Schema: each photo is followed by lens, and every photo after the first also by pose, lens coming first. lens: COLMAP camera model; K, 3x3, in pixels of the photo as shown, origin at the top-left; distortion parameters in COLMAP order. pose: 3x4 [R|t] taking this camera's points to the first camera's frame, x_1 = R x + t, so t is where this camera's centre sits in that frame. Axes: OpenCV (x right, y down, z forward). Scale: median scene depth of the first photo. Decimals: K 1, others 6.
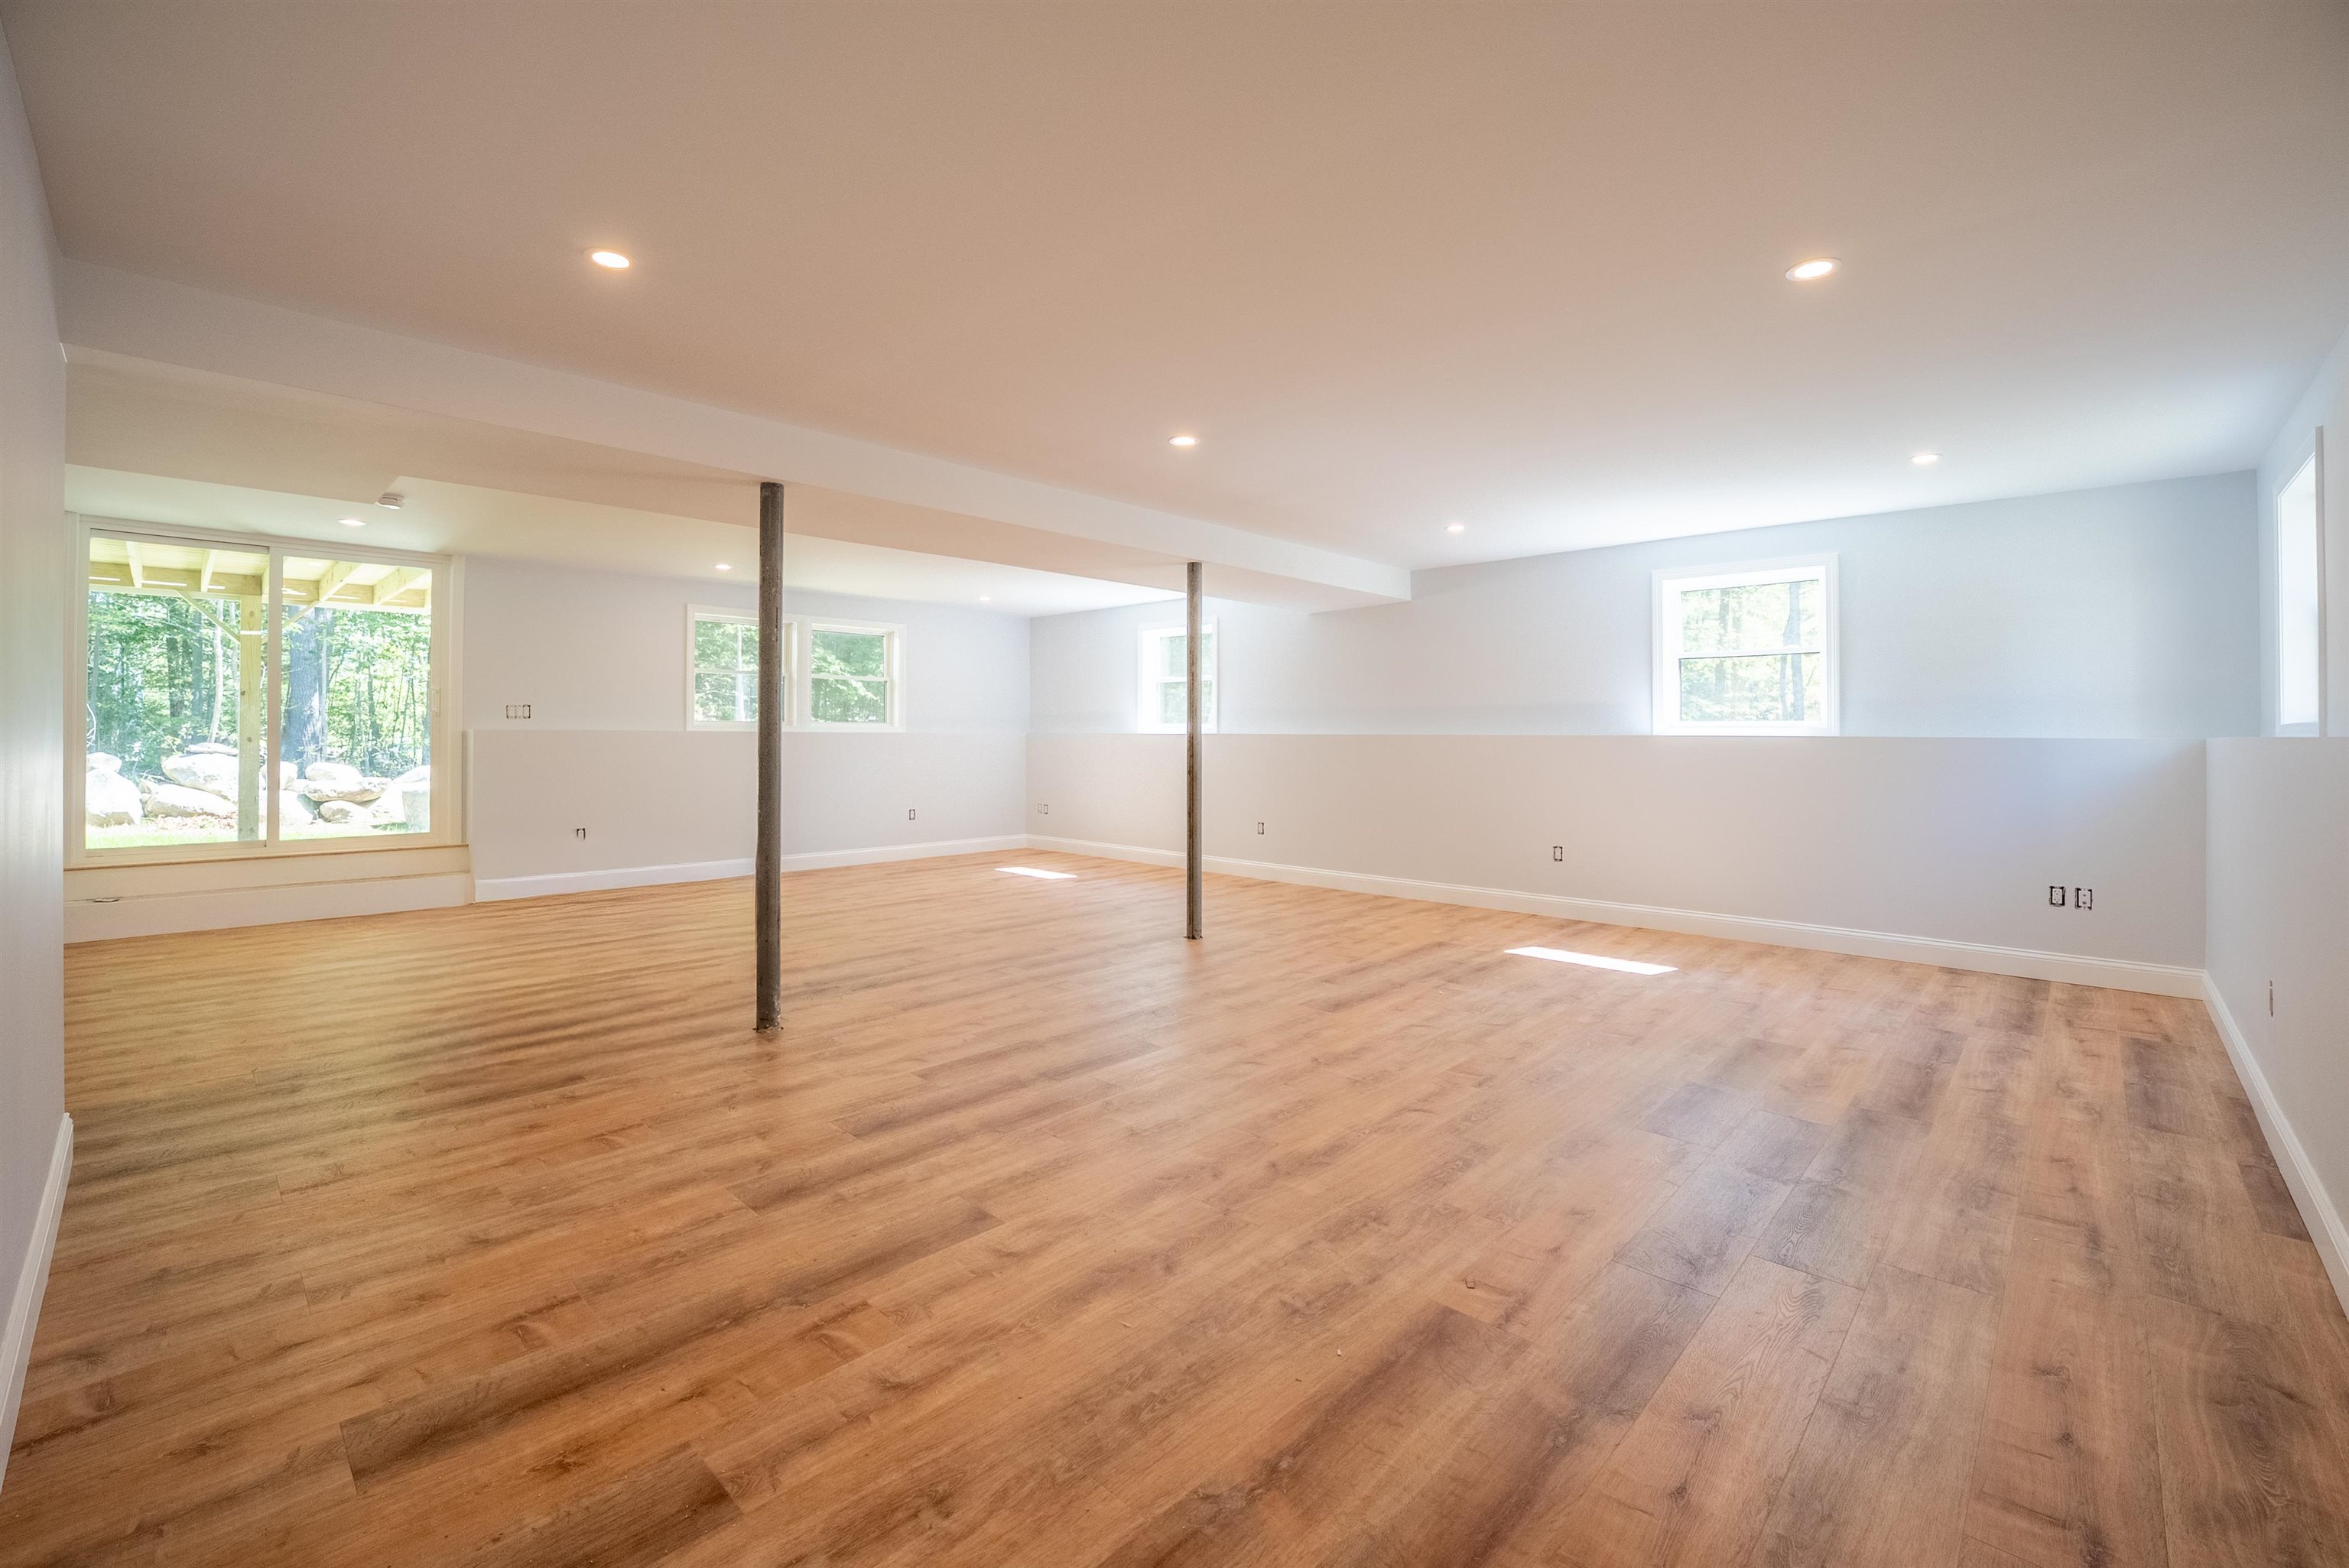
lens RADIAL K [[981.7, 0, 1171.2], [0, 981.7, 758.5], [0, 0, 1]] dist [-0.026576, 0.000201]
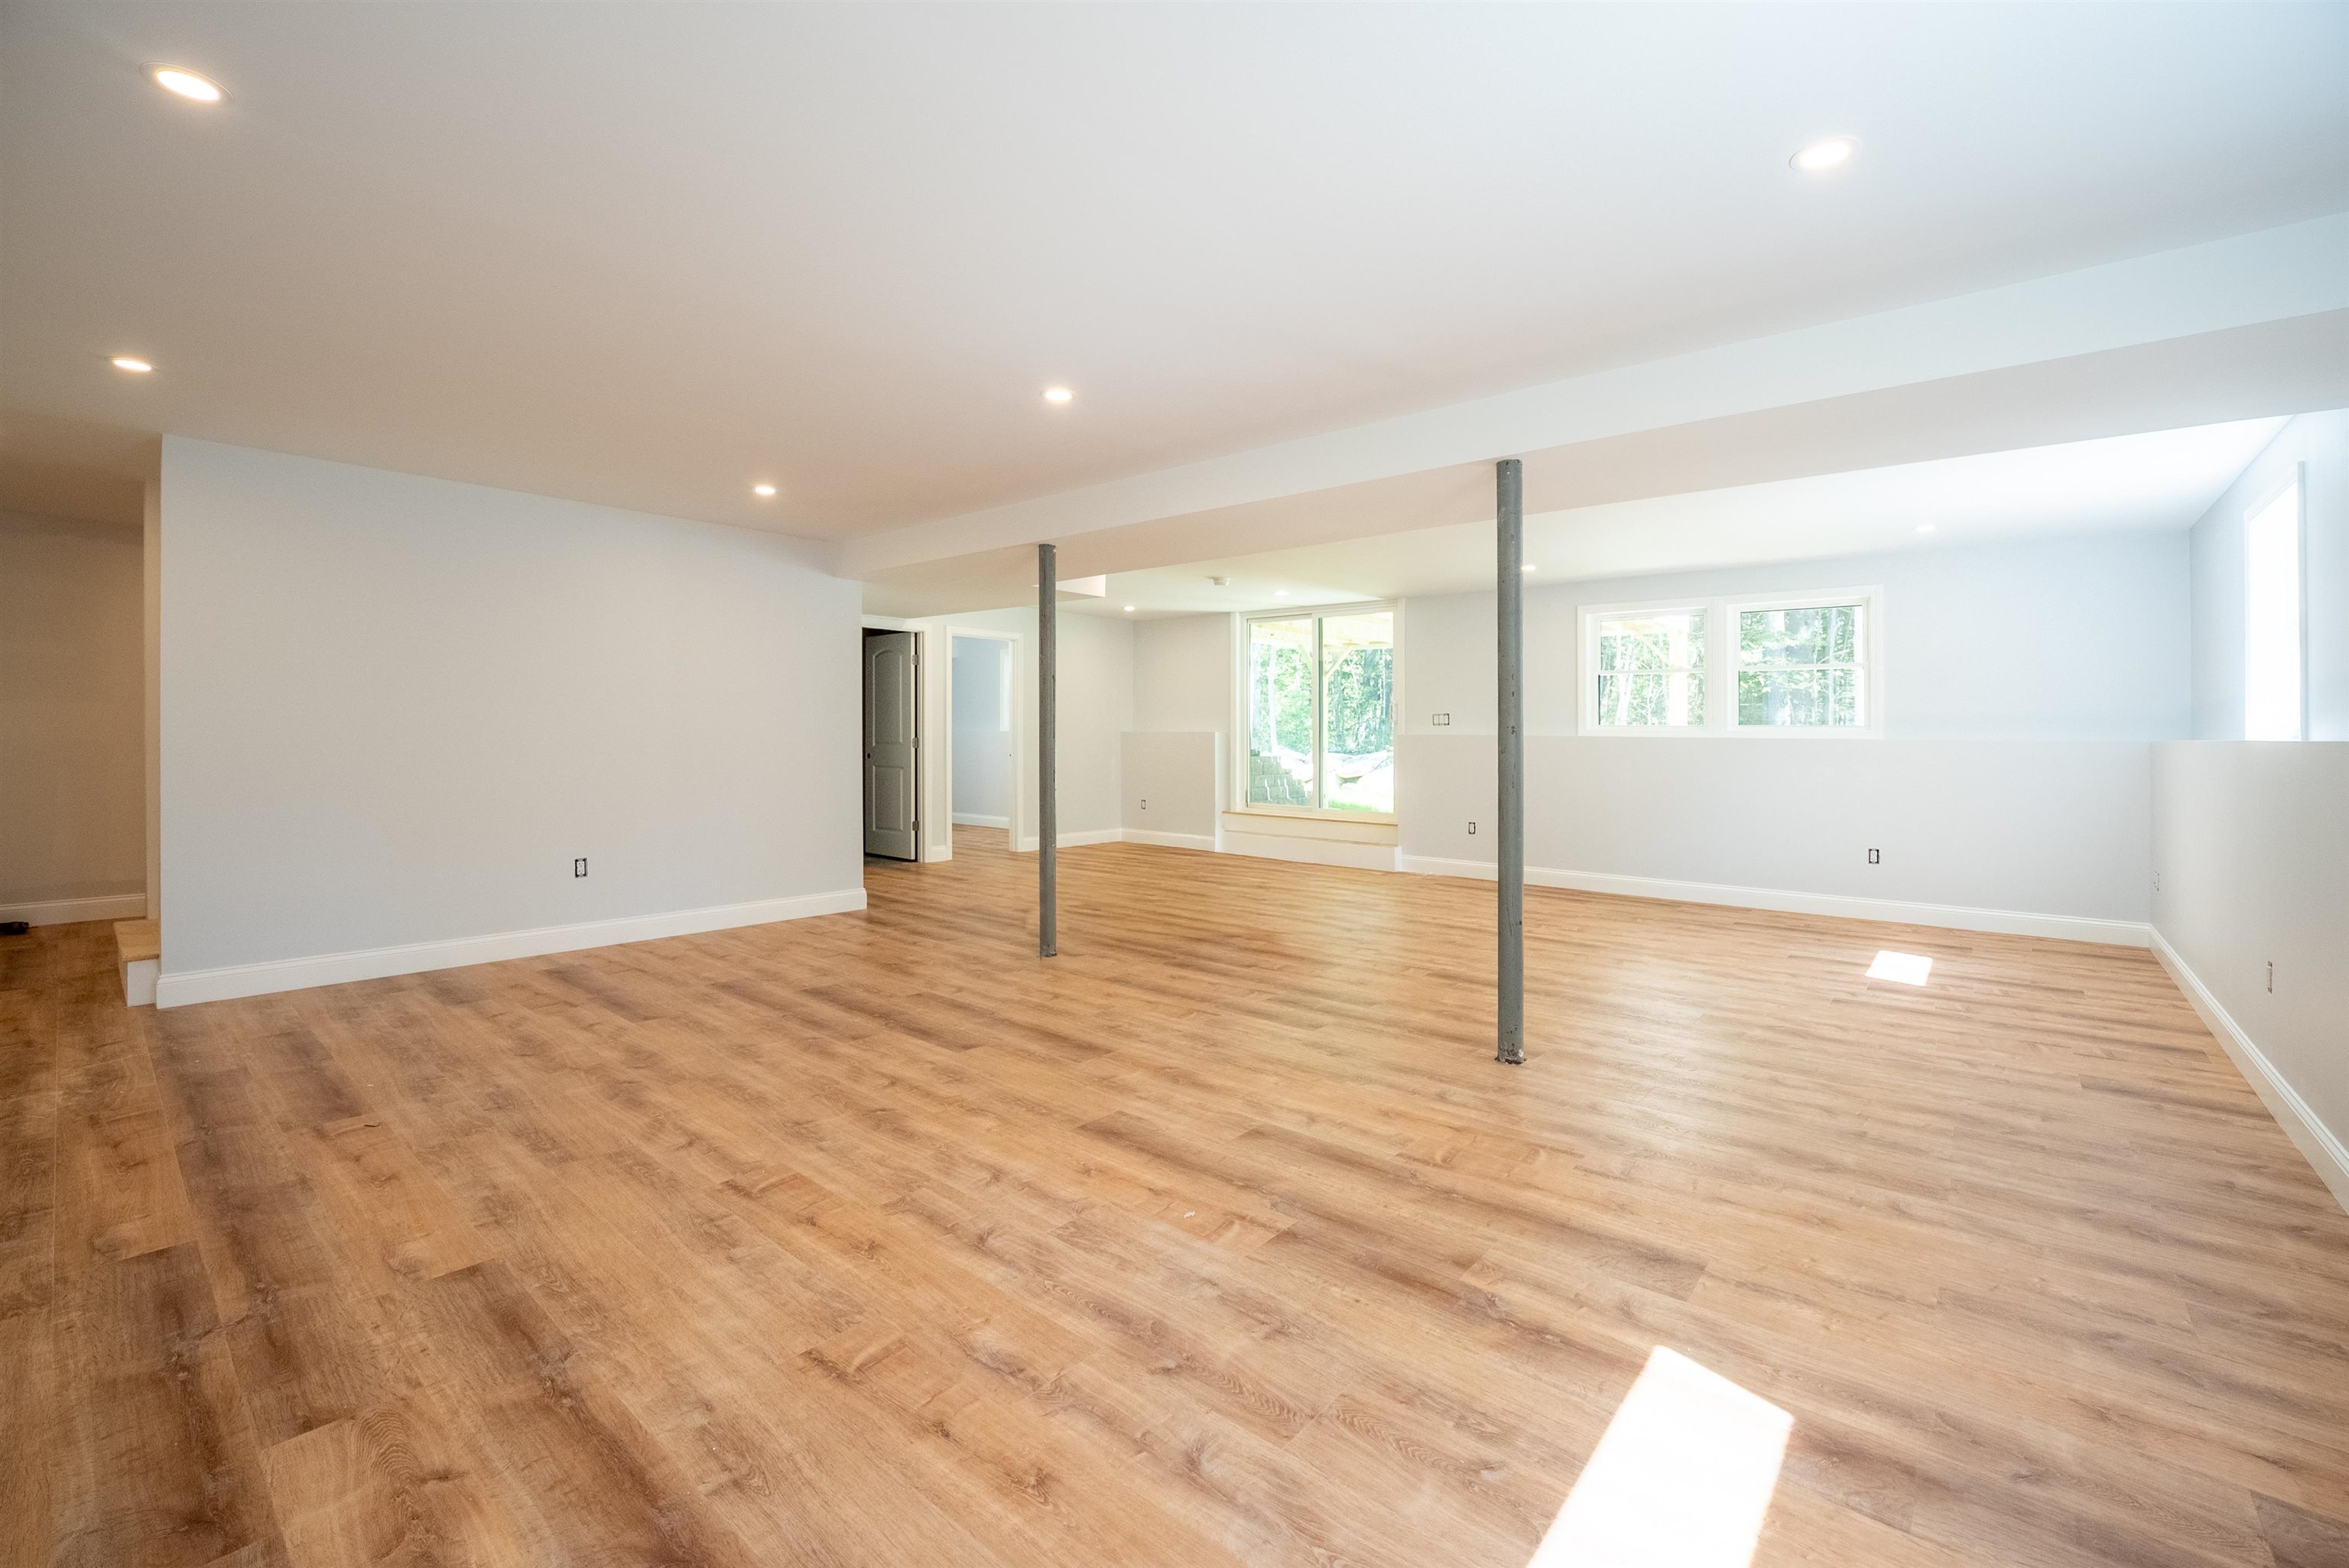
lens RADIAL K [[981.7, 0, 1171.2], [0, 981.7, 758.5], [0, 0, 1]] dist [-0.026576, 0.000201]
pose [[0.053064, 0.018357, -0.998422, 1.172002], [-0.031310, 0.999370, 0.016710, -0.022132], [0.998100, 0.030373, 0.053605, 1.398403]]
